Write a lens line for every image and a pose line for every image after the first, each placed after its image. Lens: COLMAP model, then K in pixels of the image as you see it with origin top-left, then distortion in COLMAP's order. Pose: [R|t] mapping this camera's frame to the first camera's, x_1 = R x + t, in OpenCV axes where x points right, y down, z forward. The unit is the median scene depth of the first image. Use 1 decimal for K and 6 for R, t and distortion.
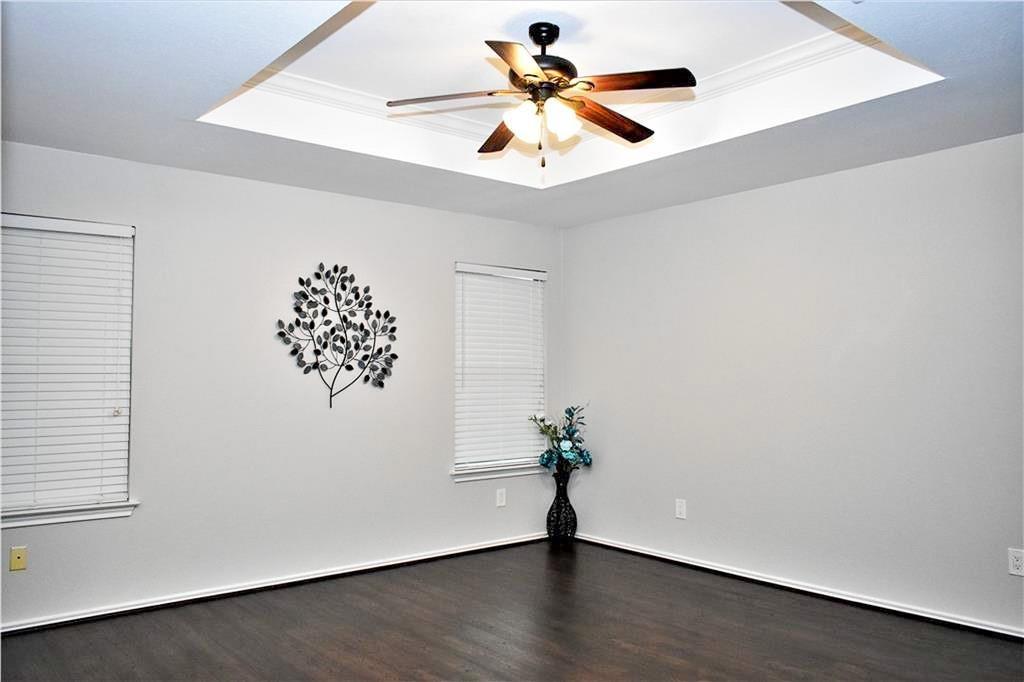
lens RADIAL K [[798.4, 0, 512.7], [0, 798.4, 341.5], [0, 0, 1]] dist [-0.014714, -0.003265]
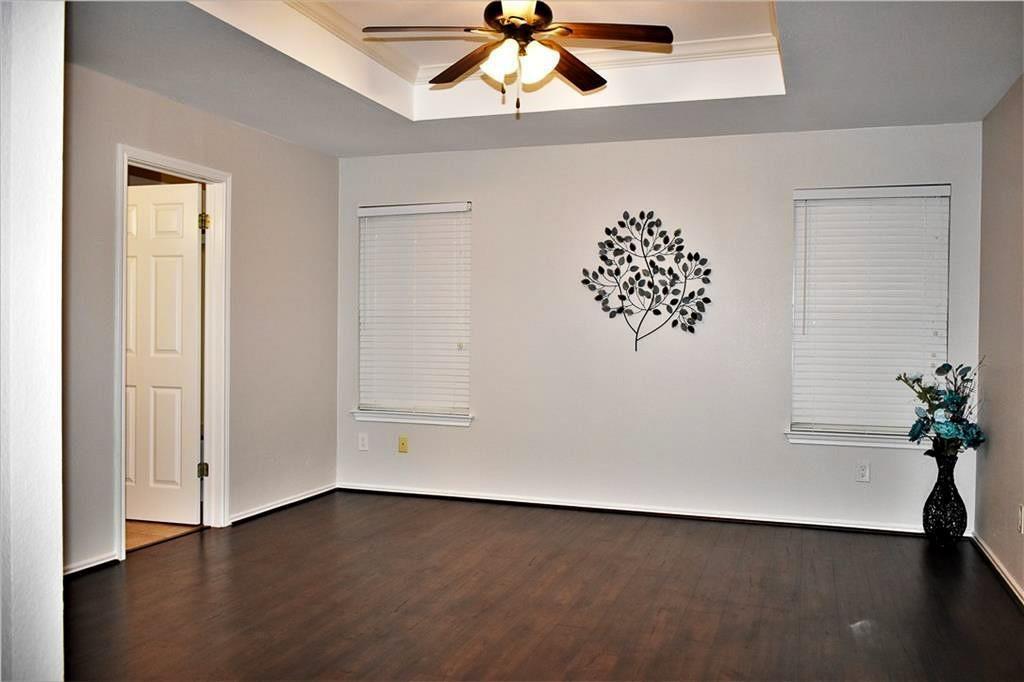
lens RADIAL K [[903.3, 0, 511.4], [0, 903.3, 339.5], [0, 0, 1]] dist [-0.038013, -0.004553]
pose [[0.509455, 0.022630, -0.860200, 0.689443], [0.027577, 0.998711, 0.042606, 0.013781], [0.860056, -0.045428, 0.508174, 0.263902]]
